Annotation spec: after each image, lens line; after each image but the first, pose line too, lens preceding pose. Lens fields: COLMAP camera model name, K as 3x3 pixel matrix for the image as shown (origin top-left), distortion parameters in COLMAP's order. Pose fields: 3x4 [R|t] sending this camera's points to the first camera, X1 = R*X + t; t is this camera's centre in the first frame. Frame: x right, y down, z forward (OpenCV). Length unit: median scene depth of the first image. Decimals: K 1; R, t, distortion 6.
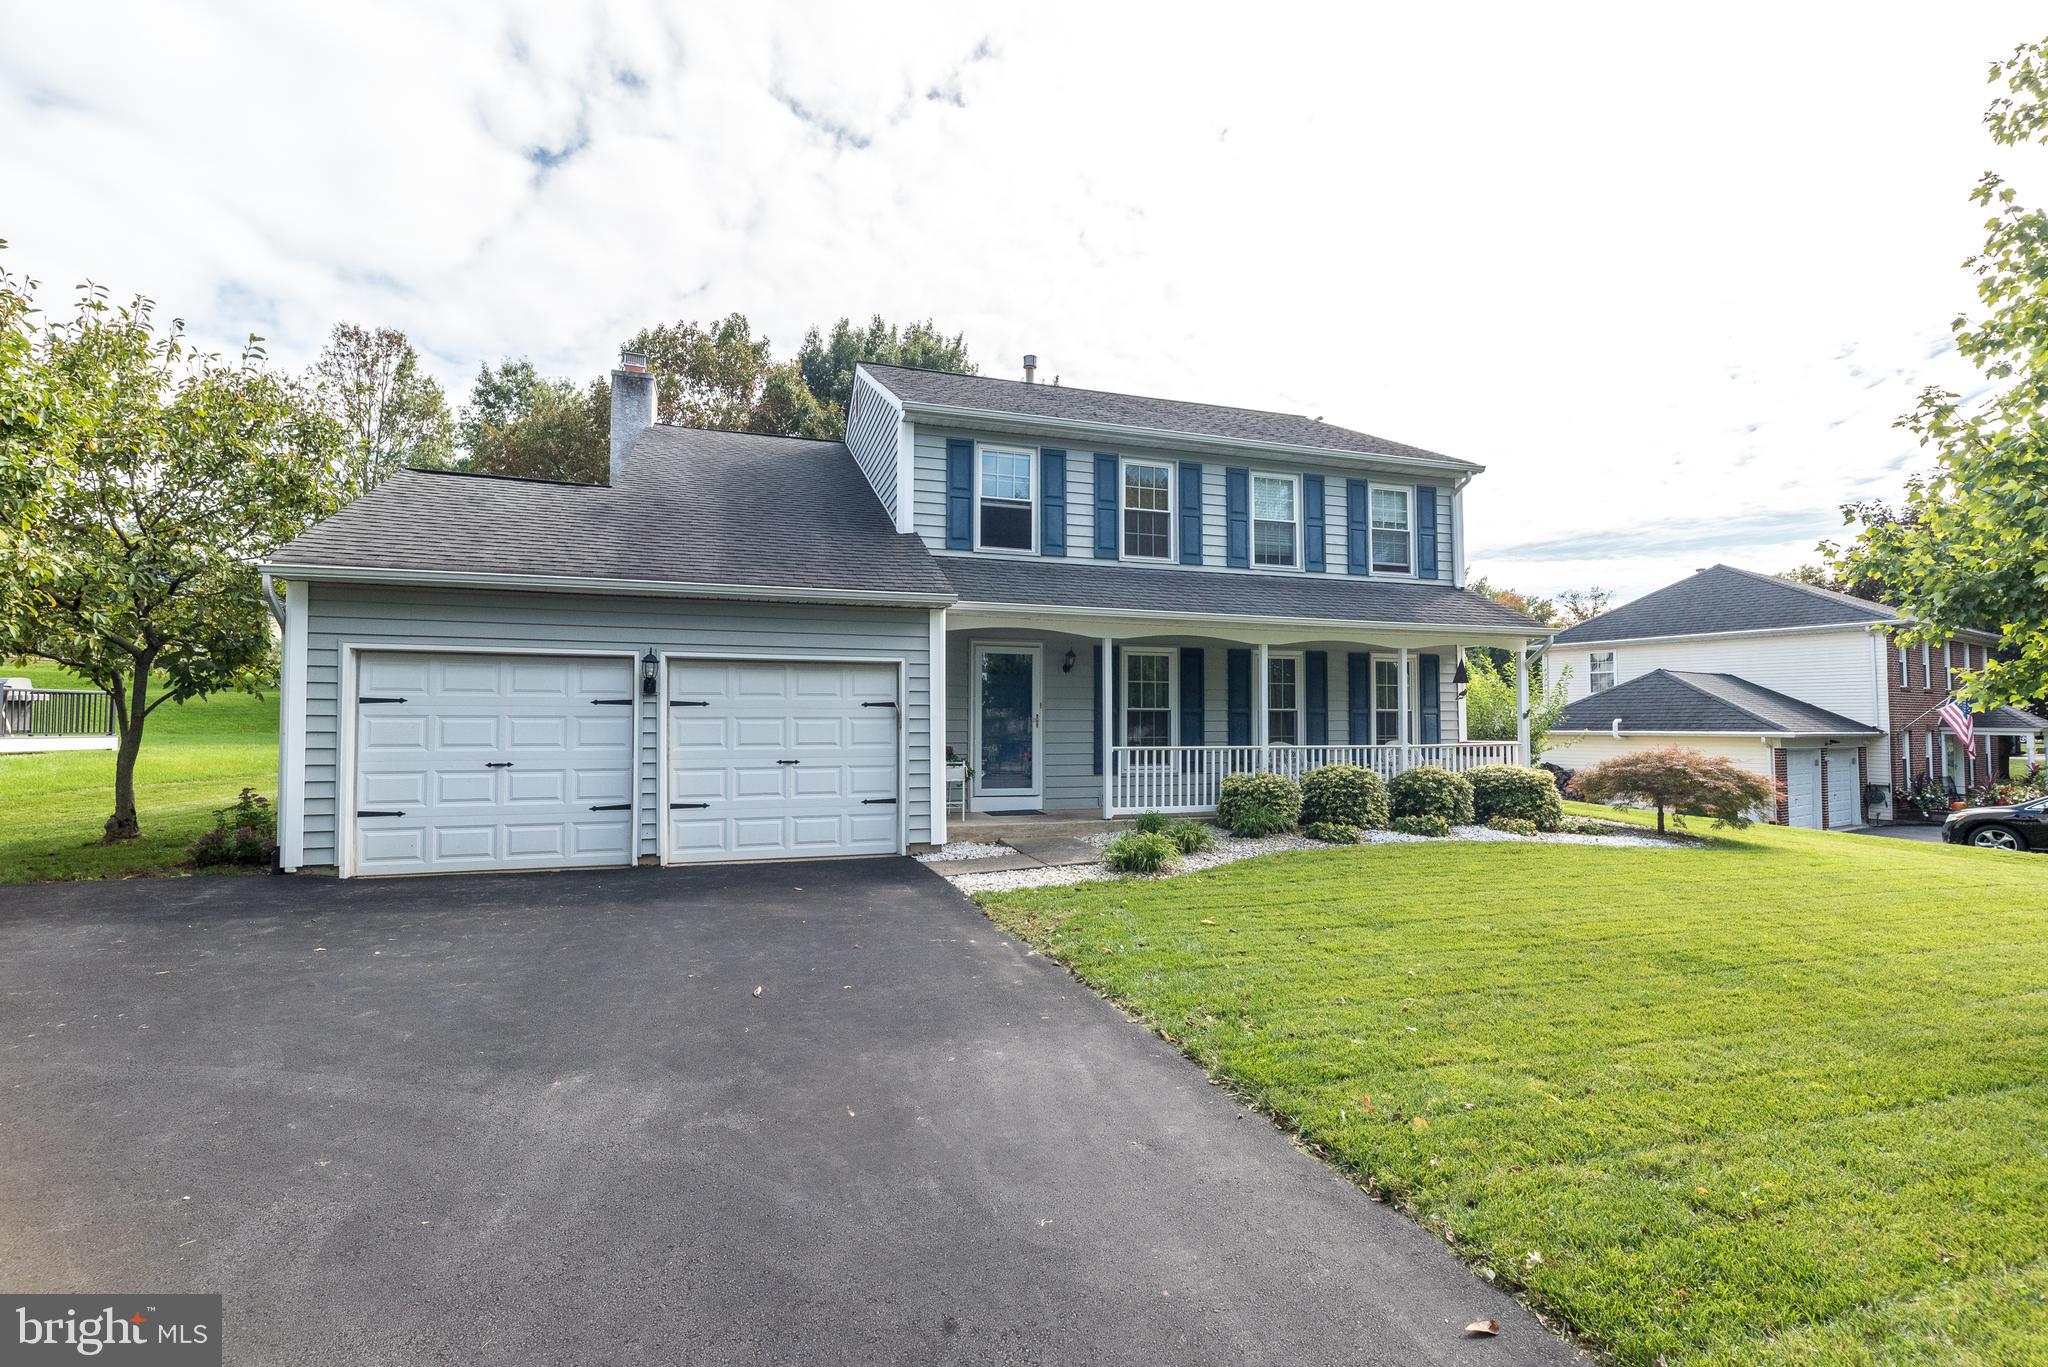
lens RADIAL K [[910.2, 0, 1015.2], [0, 910.2, 692.9], [0, 0, 1]] dist [0.009848, -0.000023]
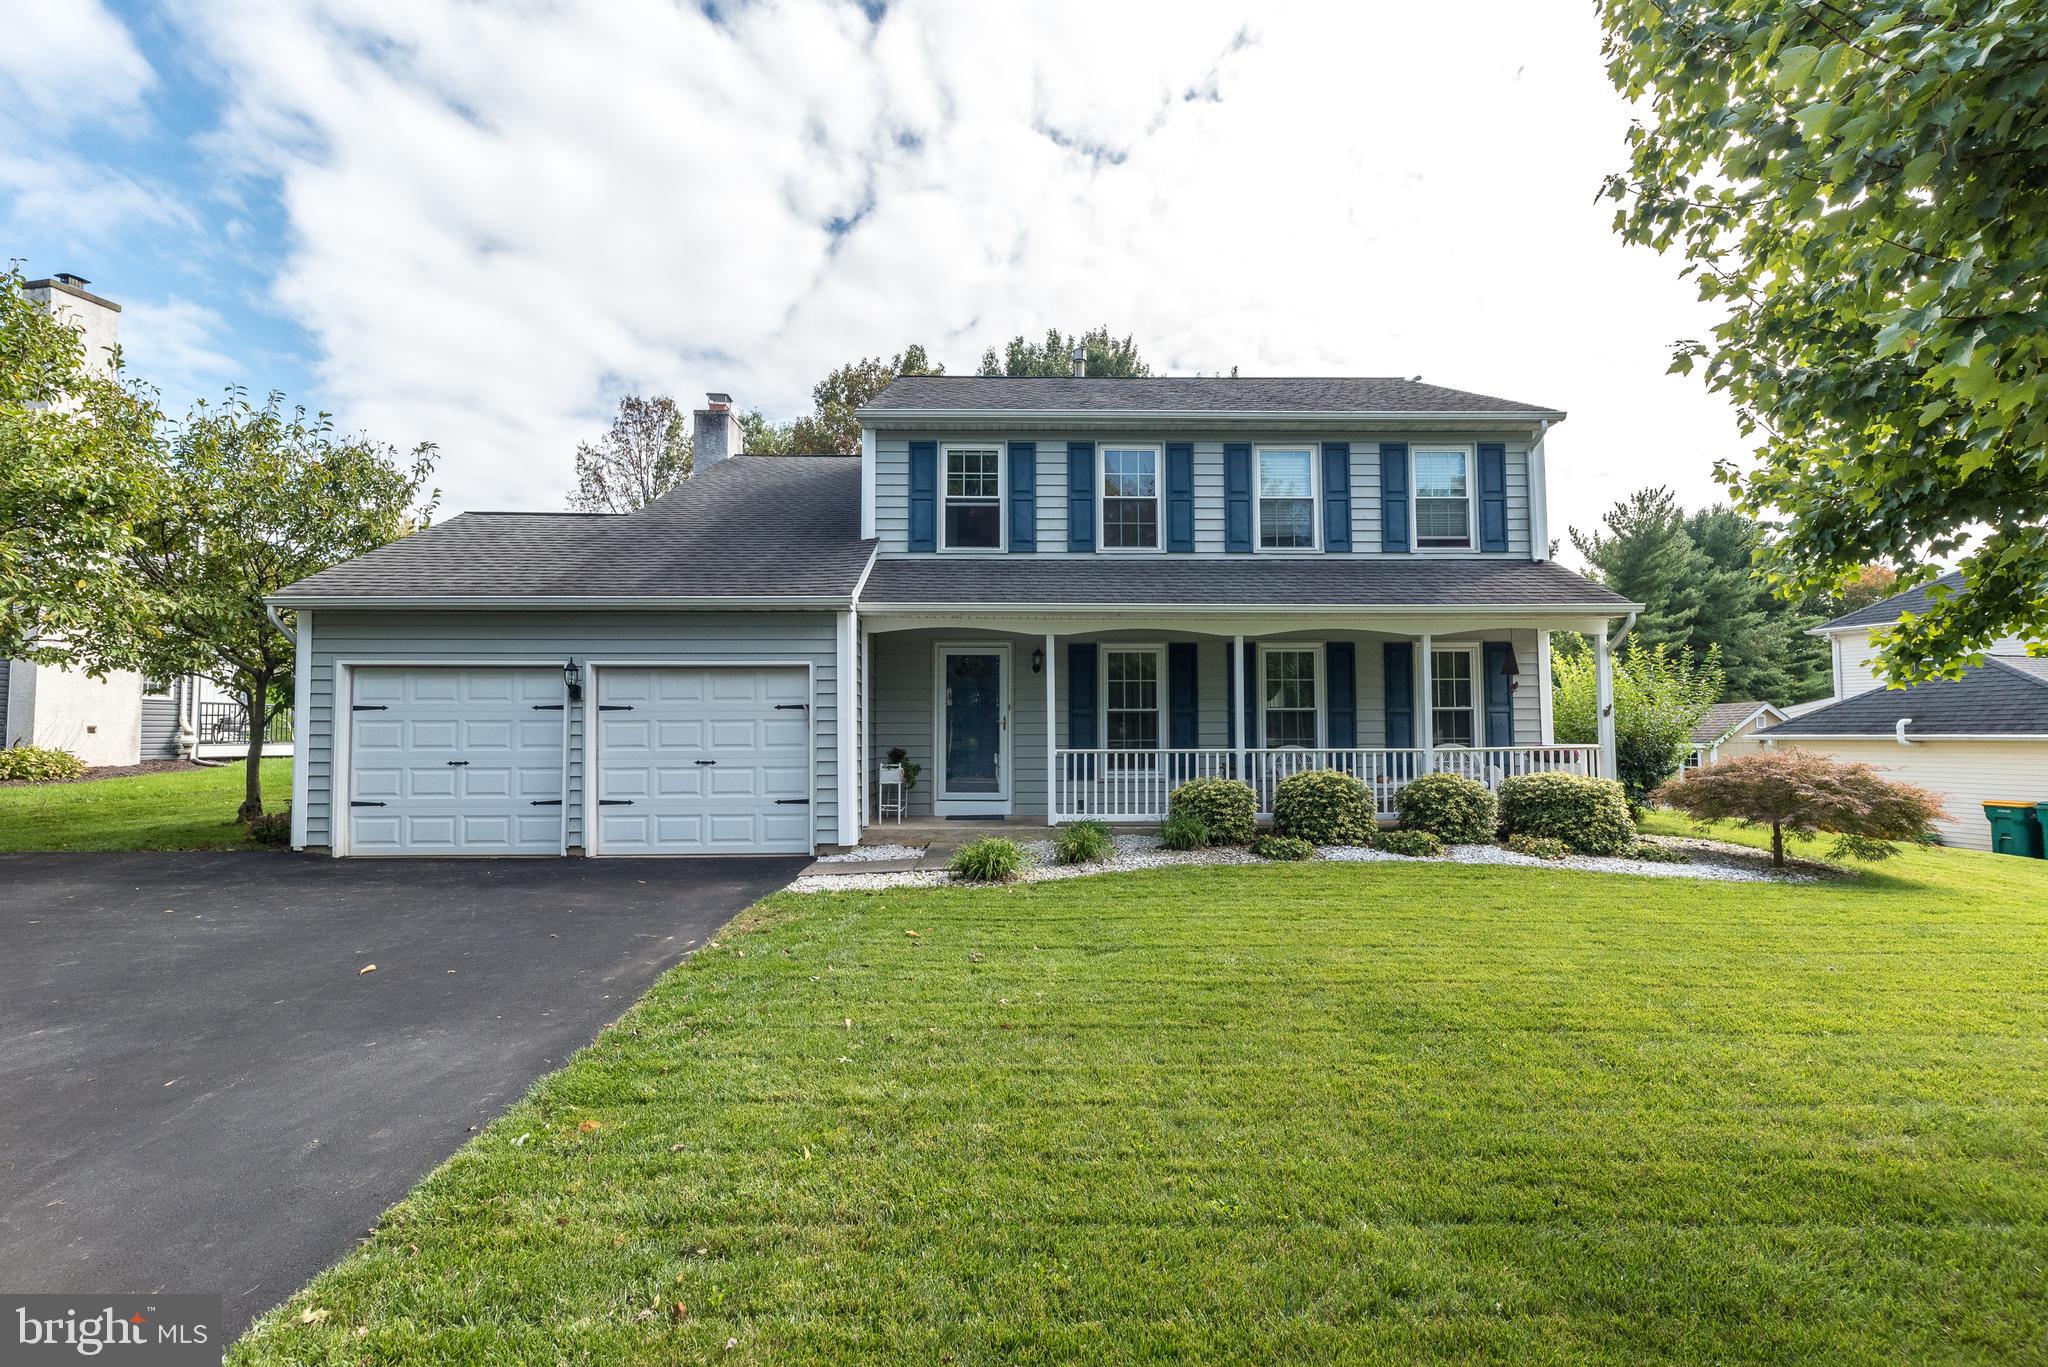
lens RADIAL K [[910.2, 0, 1015.2], [0, 910.2, 692.9], [0, 0, 1]] dist [0.009848, -0.000023]
pose [[0.957382, -0.016927, -0.288329, 0.316283], [0.014224, 0.999833, -0.011467, 0.009867], [0.288475, 0.006877, 0.957463, 0.075445]]
